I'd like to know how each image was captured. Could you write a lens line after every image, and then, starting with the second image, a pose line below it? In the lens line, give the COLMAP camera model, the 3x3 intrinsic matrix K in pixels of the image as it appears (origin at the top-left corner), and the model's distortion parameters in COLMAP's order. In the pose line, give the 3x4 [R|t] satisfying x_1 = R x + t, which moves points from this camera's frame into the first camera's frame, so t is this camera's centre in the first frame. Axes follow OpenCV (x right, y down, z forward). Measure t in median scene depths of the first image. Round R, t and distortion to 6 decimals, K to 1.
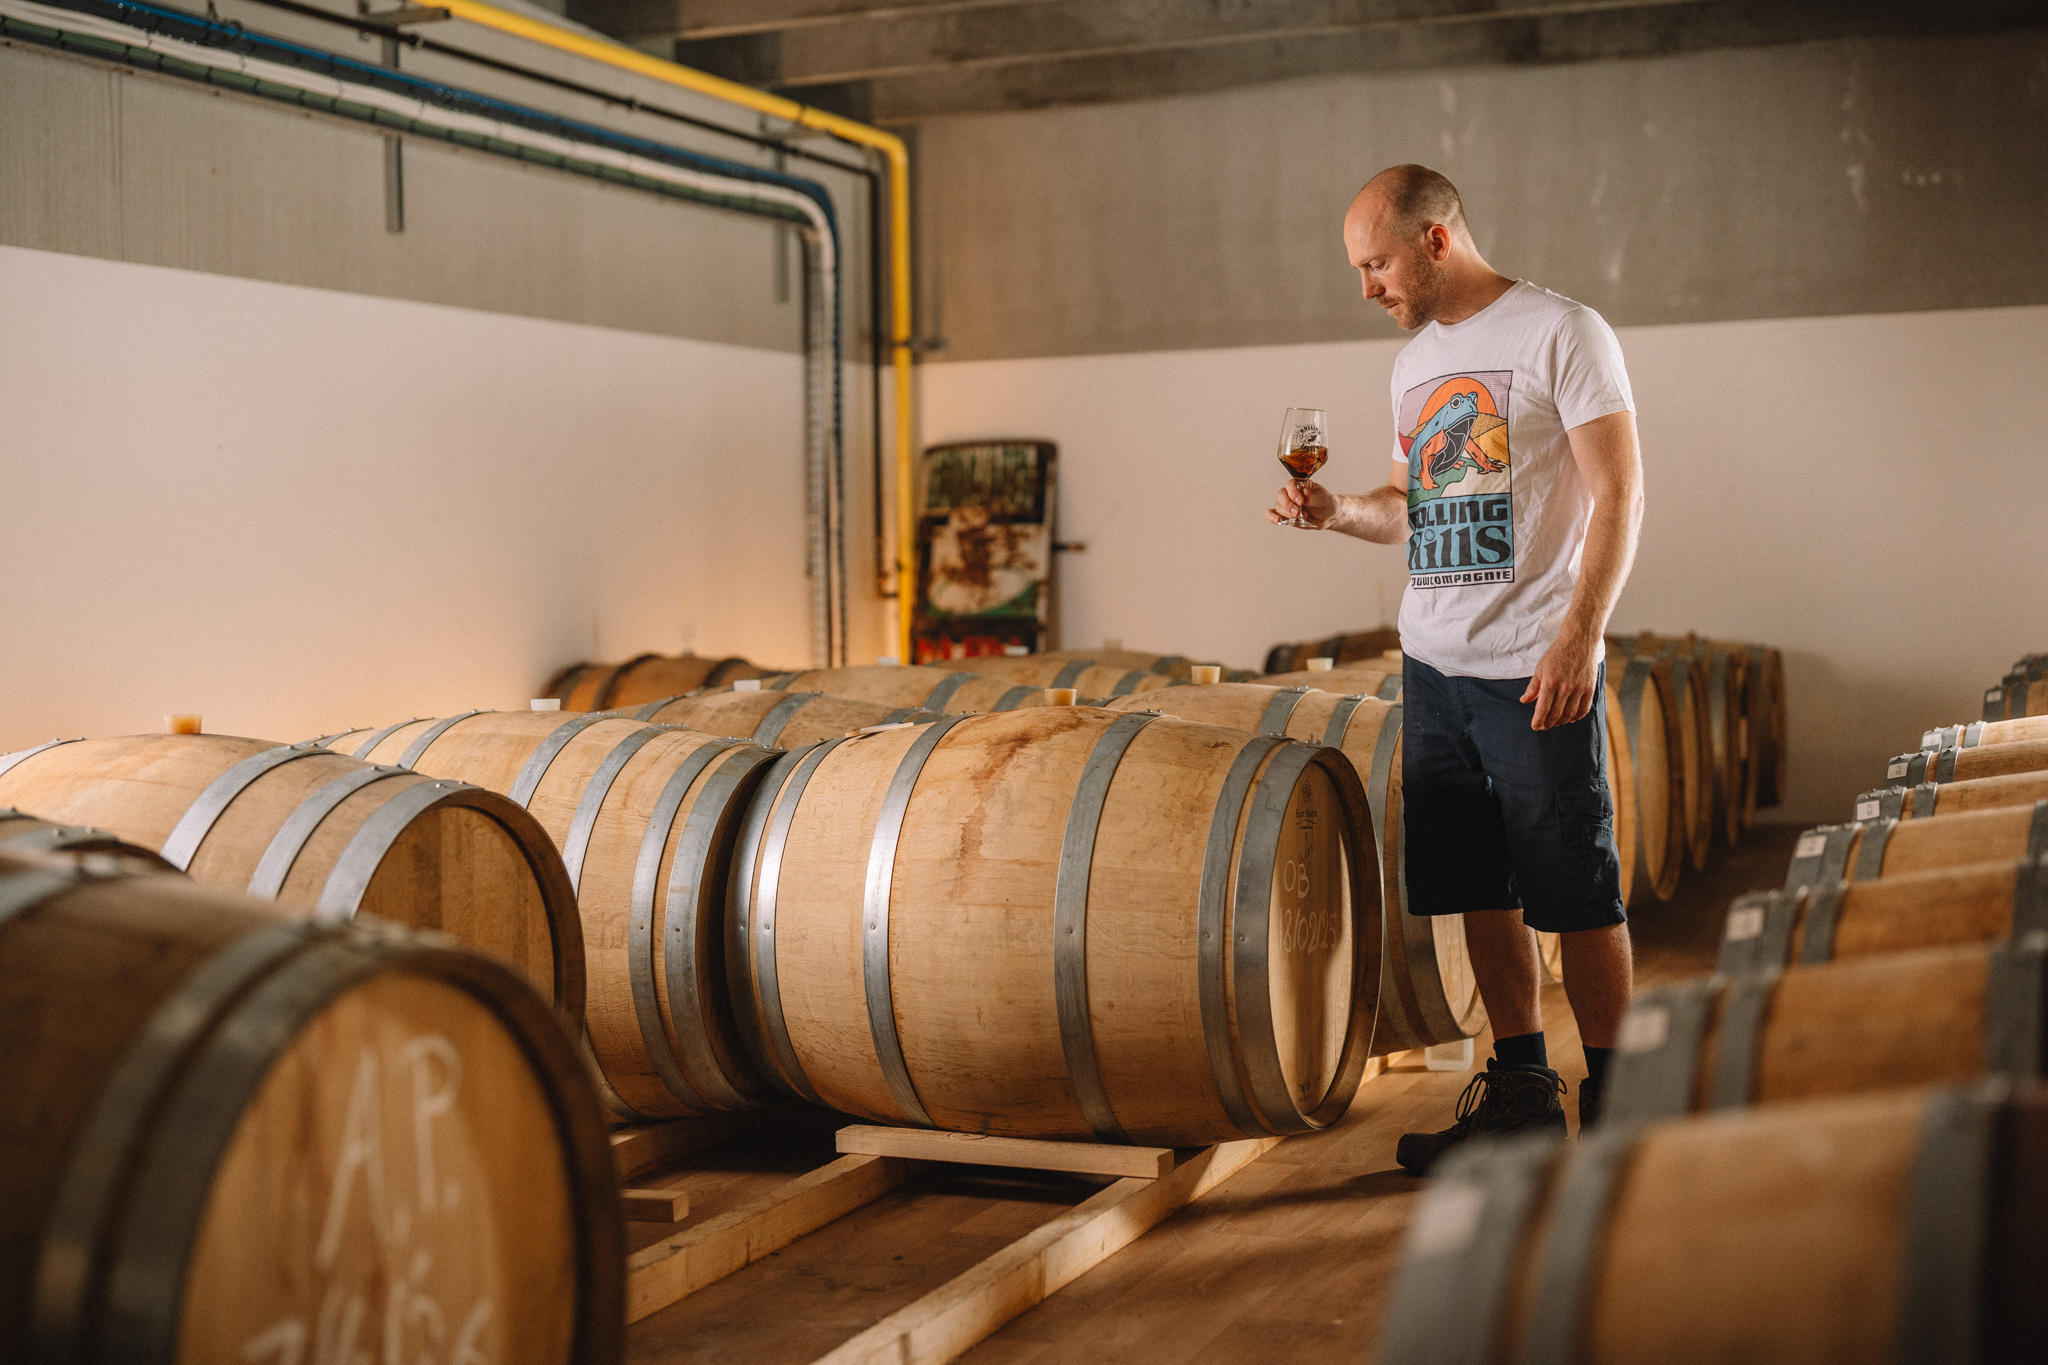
lens RADIAL K [[2821.0, 0, 1024.0], [0, 2821.0, 682.5], [0, 0, 1]] dist [-0.001276, 0.075818]
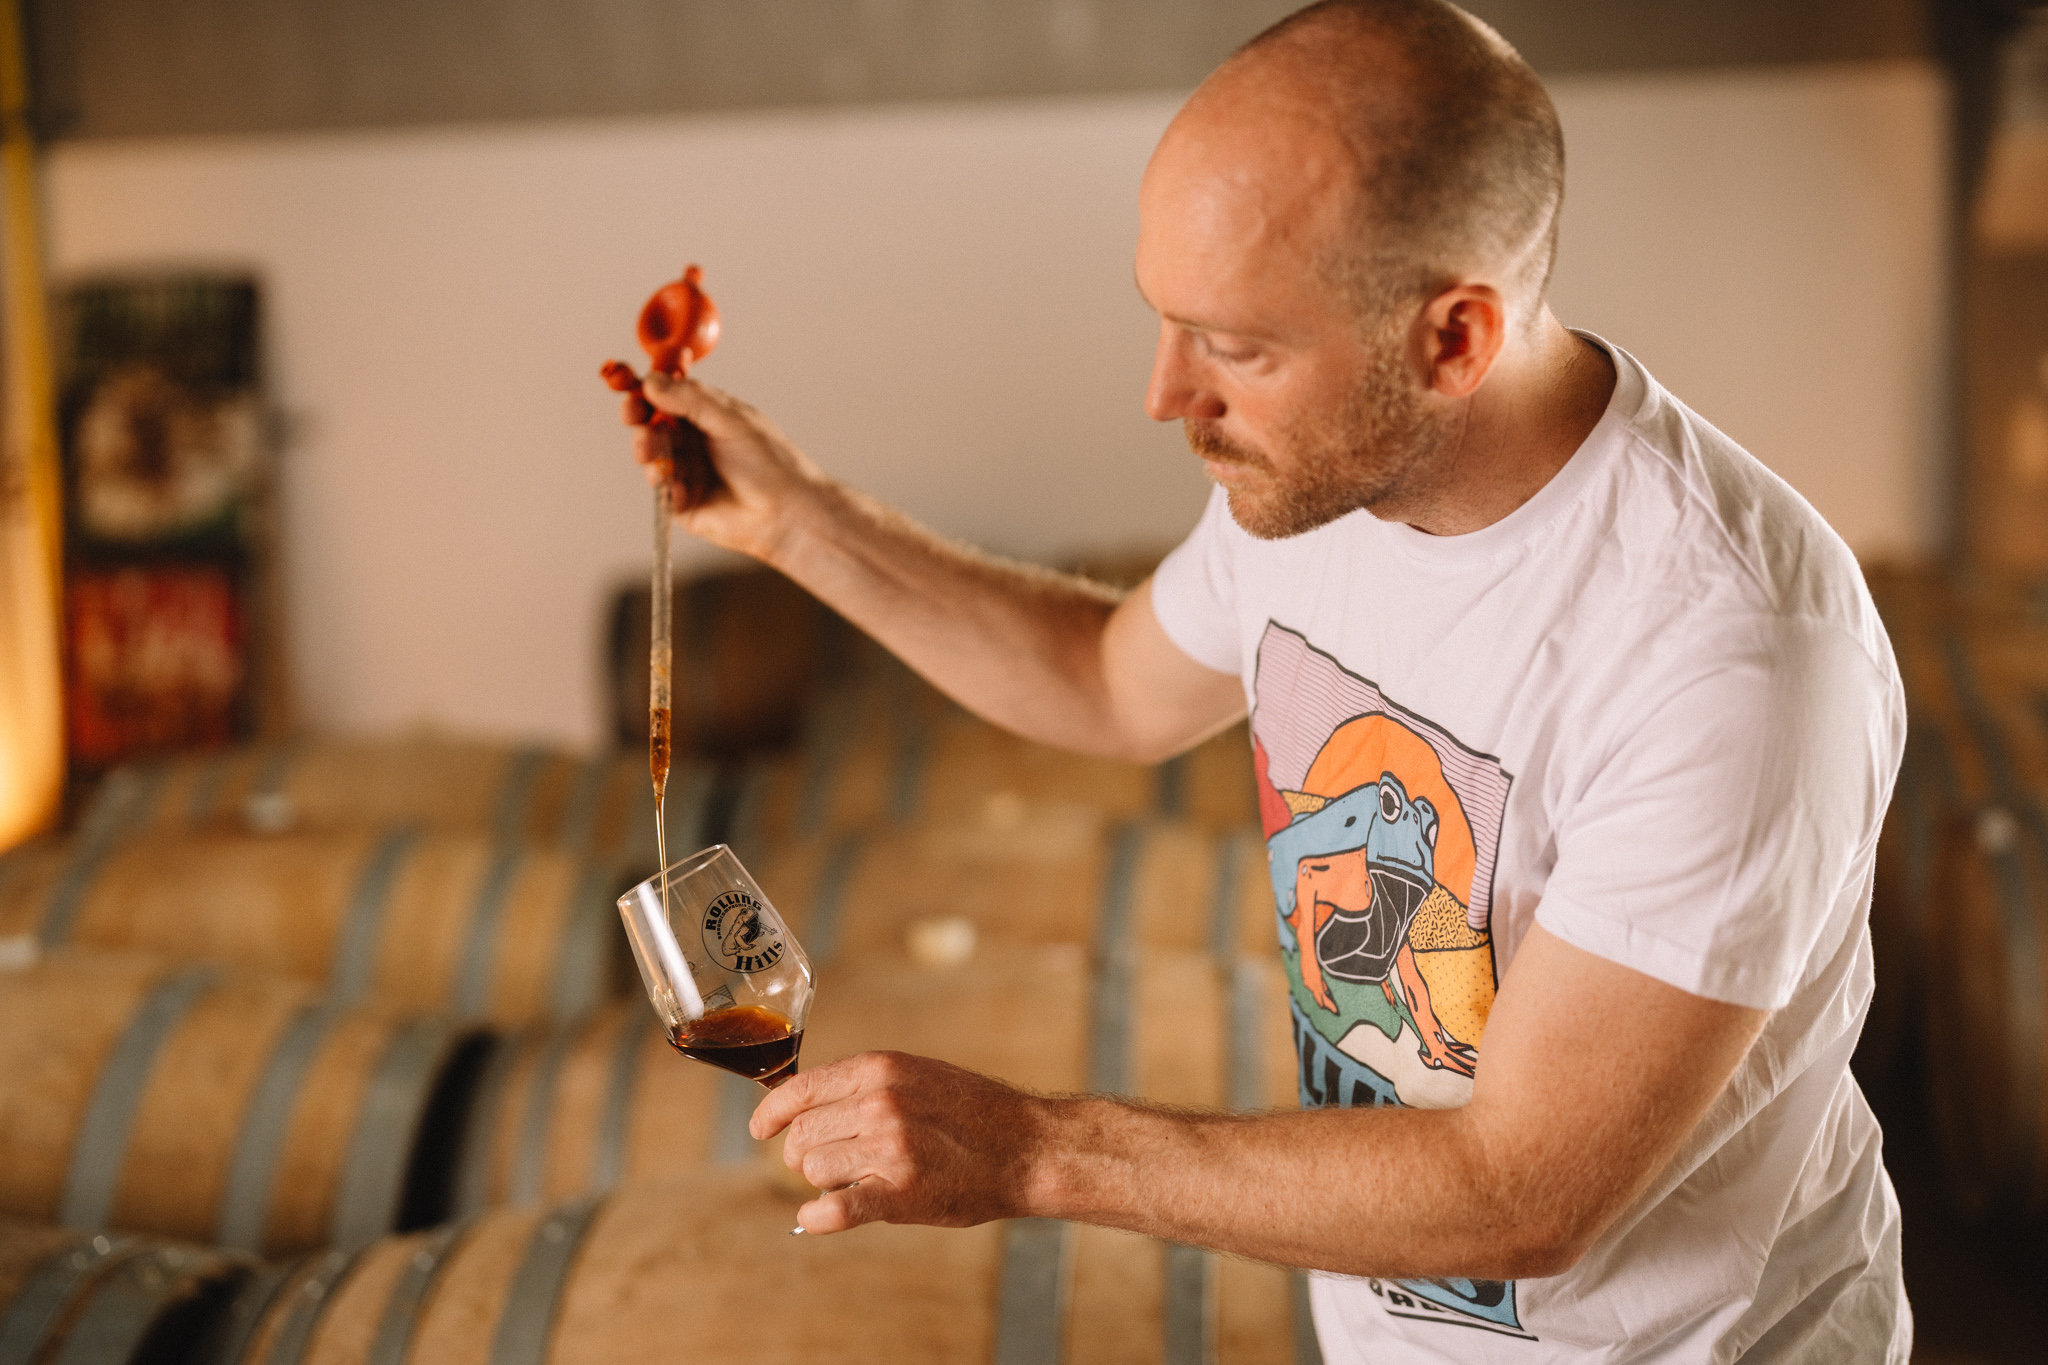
lens RADIAL K [[2821.0, 0, 1024.0], [0, 2821.0, 682.5], [0, 0, 1]] dist [-0.001276, 0.075818]
pose [[0.963285, -0.063349, 0.260898, 0.011323], [0.030875, 0.991455, 0.126741, -0.162150], [-0.266698, -0.114033, 0.957010, 0.685318]]
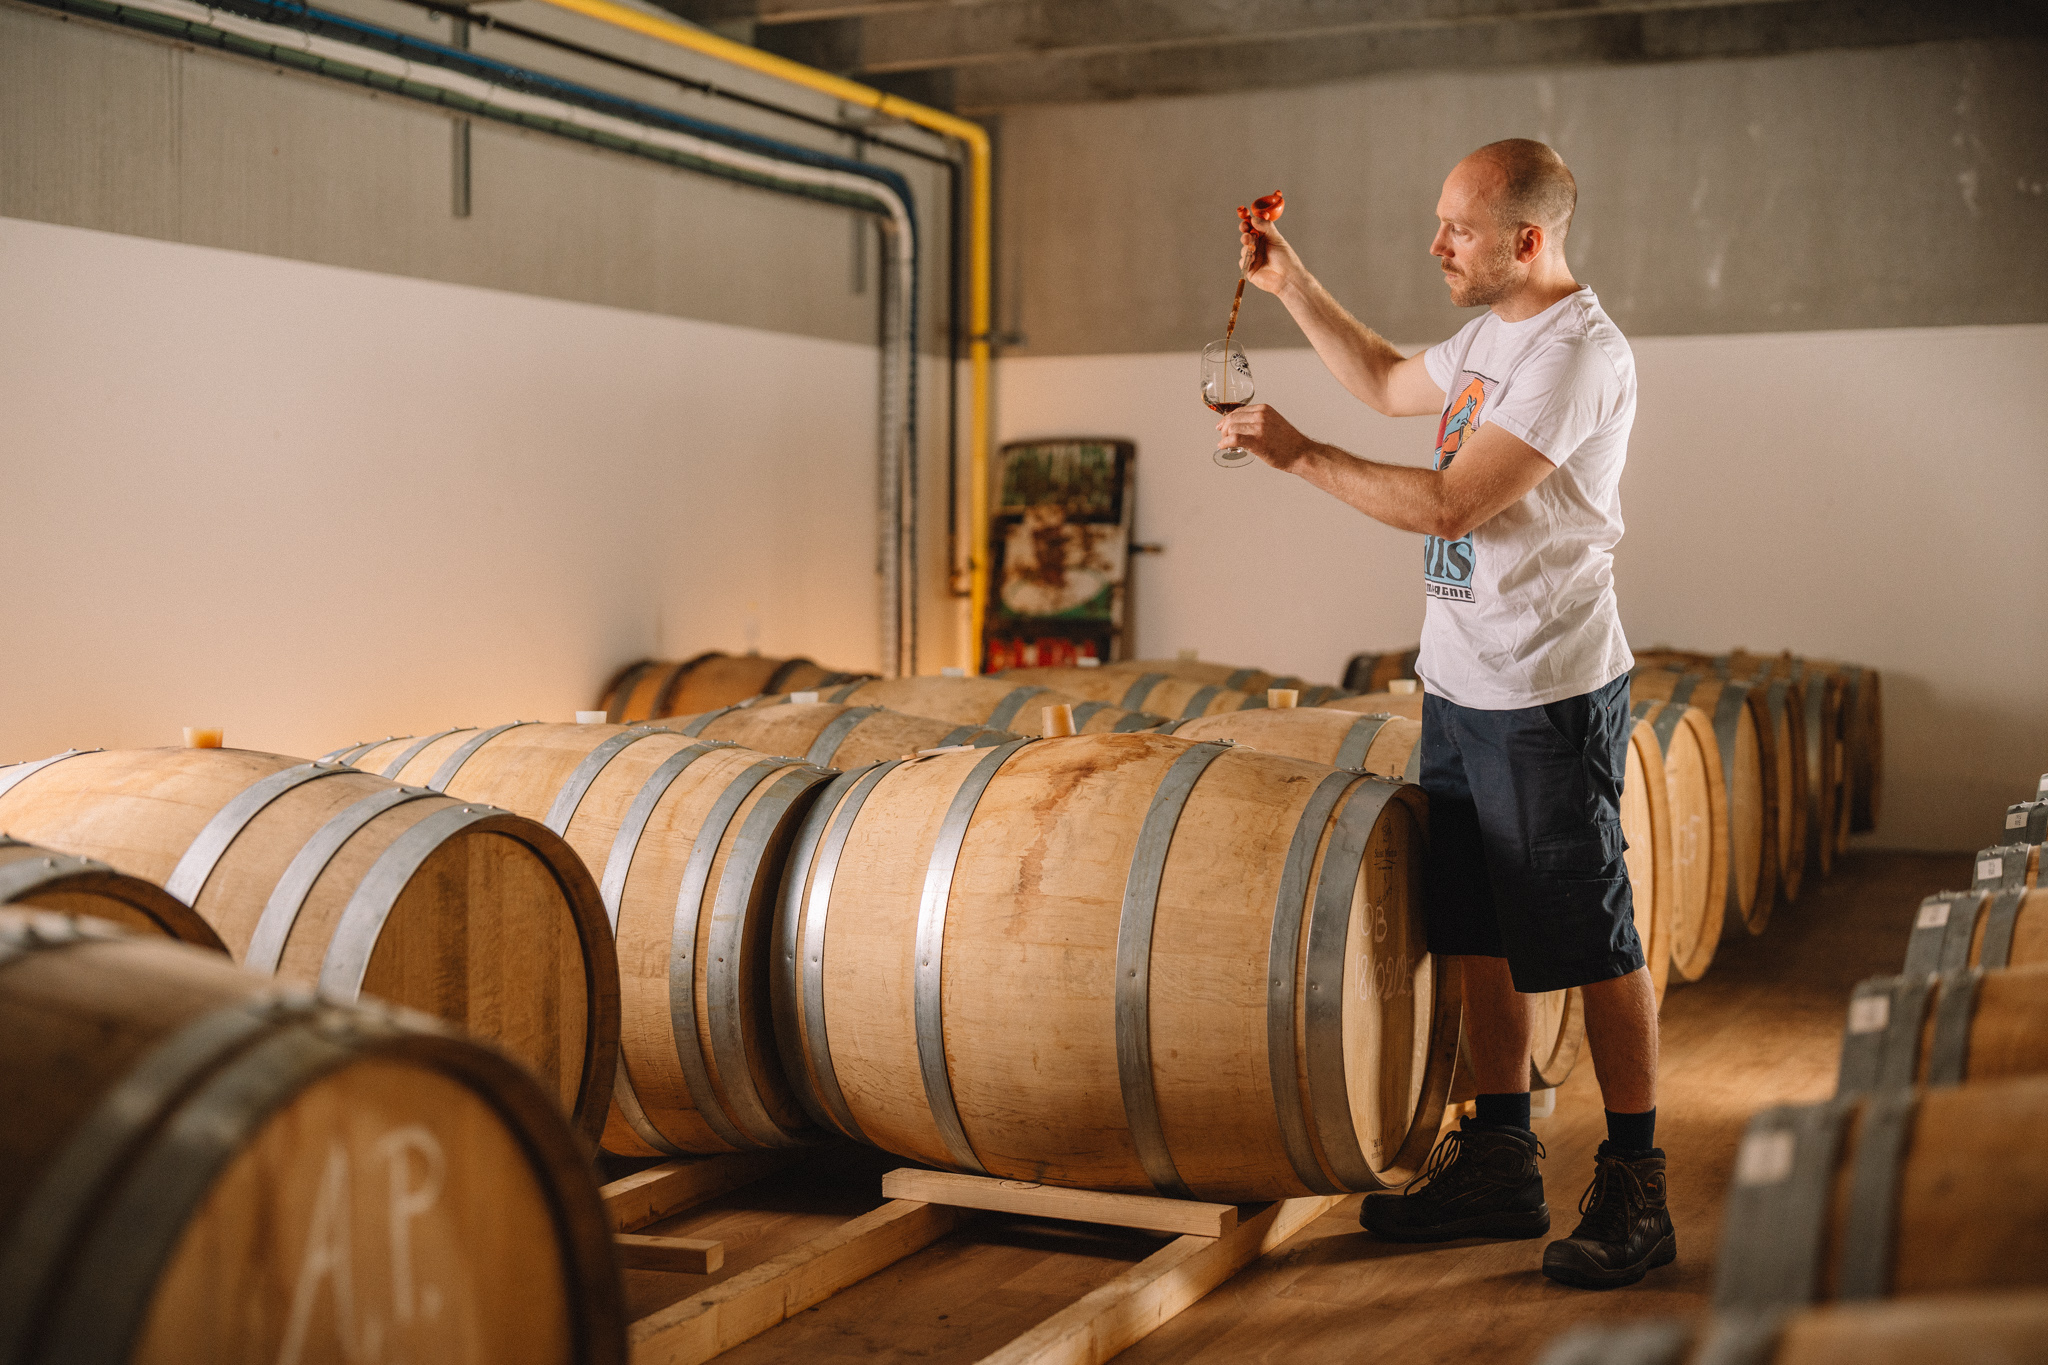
lens RADIAL K [[2821.0, 0, 1024.0], [0, 2821.0, 682.5], [0, 0, 1]] dist [-0.001276, 0.075818]
pose [[0.999397, 0.021379, -0.027369, 0.003432], [-0.021267, 0.999764, 0.004360, -0.012016], [0.027456, -0.003775, 0.999616, 0.050208]]
